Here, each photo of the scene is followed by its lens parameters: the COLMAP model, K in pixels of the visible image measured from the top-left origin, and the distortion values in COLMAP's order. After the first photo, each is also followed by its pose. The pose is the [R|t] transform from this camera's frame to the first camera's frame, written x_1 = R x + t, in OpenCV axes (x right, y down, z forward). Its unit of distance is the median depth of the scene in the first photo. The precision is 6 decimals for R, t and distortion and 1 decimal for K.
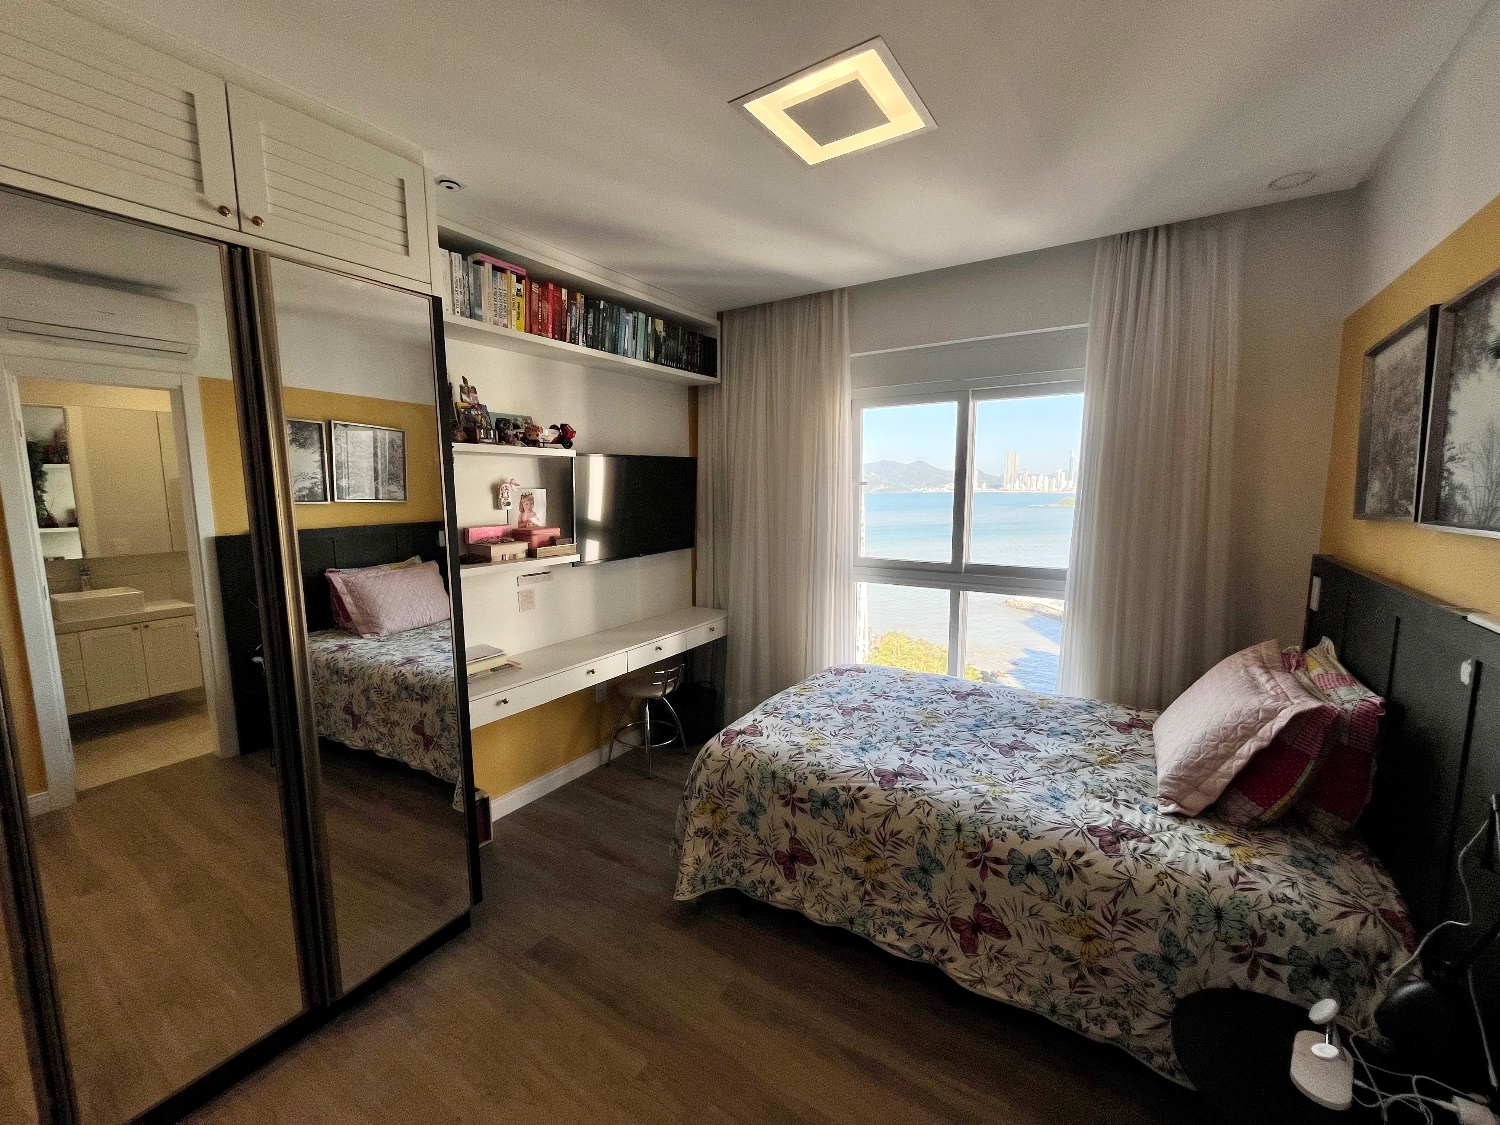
lens RADIAL K [[607.4, 0, 744.1], [0, 607.4, 560.9], [0, 0, 1]] dist [-0.004042, 0.000378]
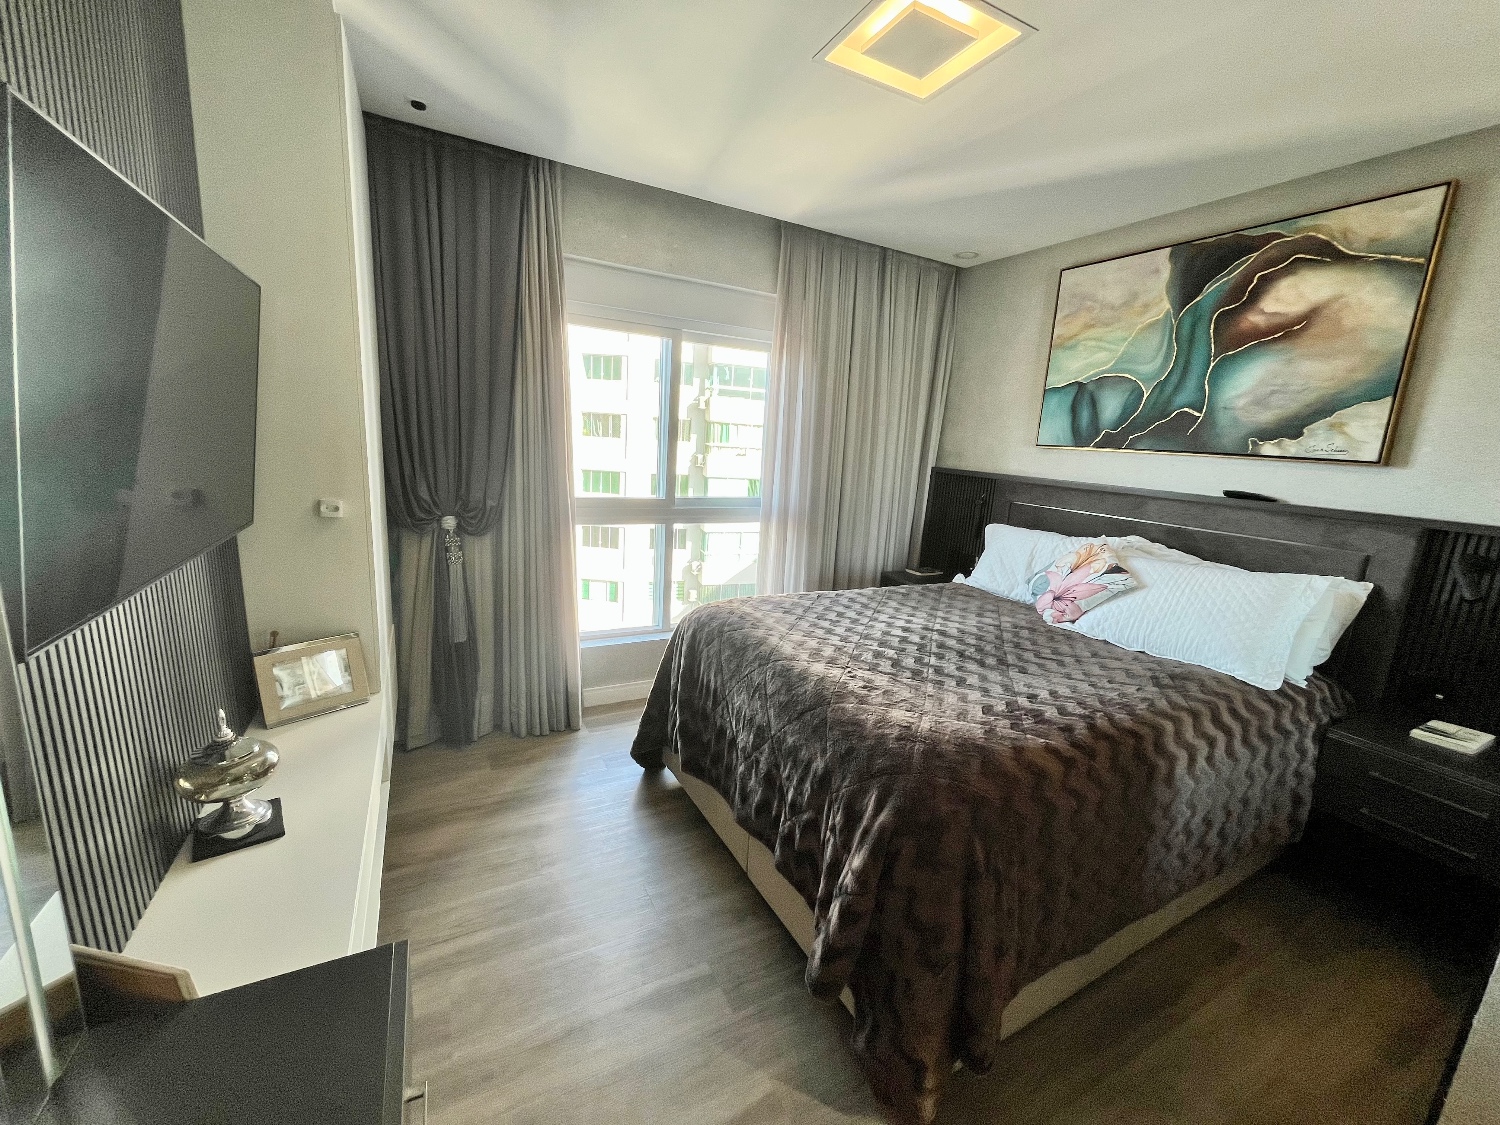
lens RADIAL K [[607.4, 0, 752.5], [0, 607.4, 563.8], [0, 0, 1]] dist [-0.004042, 0.000378]
pose [[0.471397, -0.145369, 0.869858, -0.635994], [0.049540, 0.989129, 0.138454, -0.029435], [-0.880529, -0.022174, 0.473474, 0.492916]]
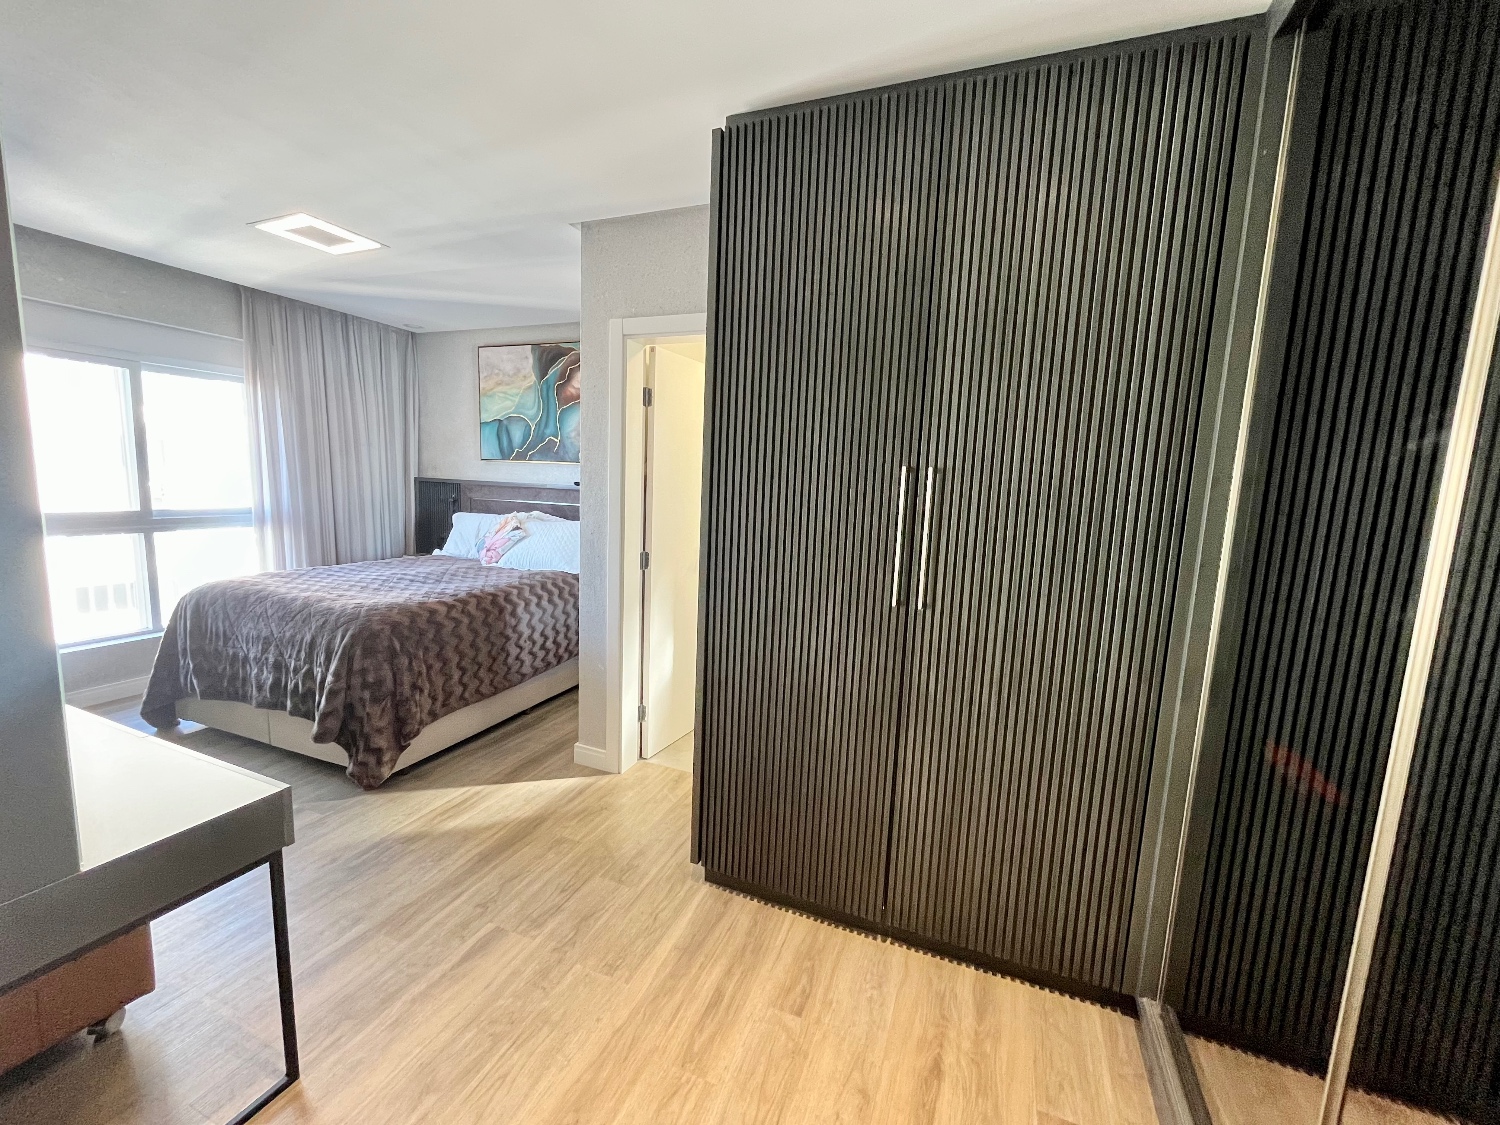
lens RADIAL K [[607.4, 0, 749.2], [0, 607.4, 554.4], [0, 0, 1]] dist [-0.004042, 0.000378]
pose [[-0.201684, -0.122609, 0.971746, -1.295045], [0.088172, 0.985833, 0.142686, 0.029258], [-0.975474, 0.114459, -0.188016, 0.136403]]
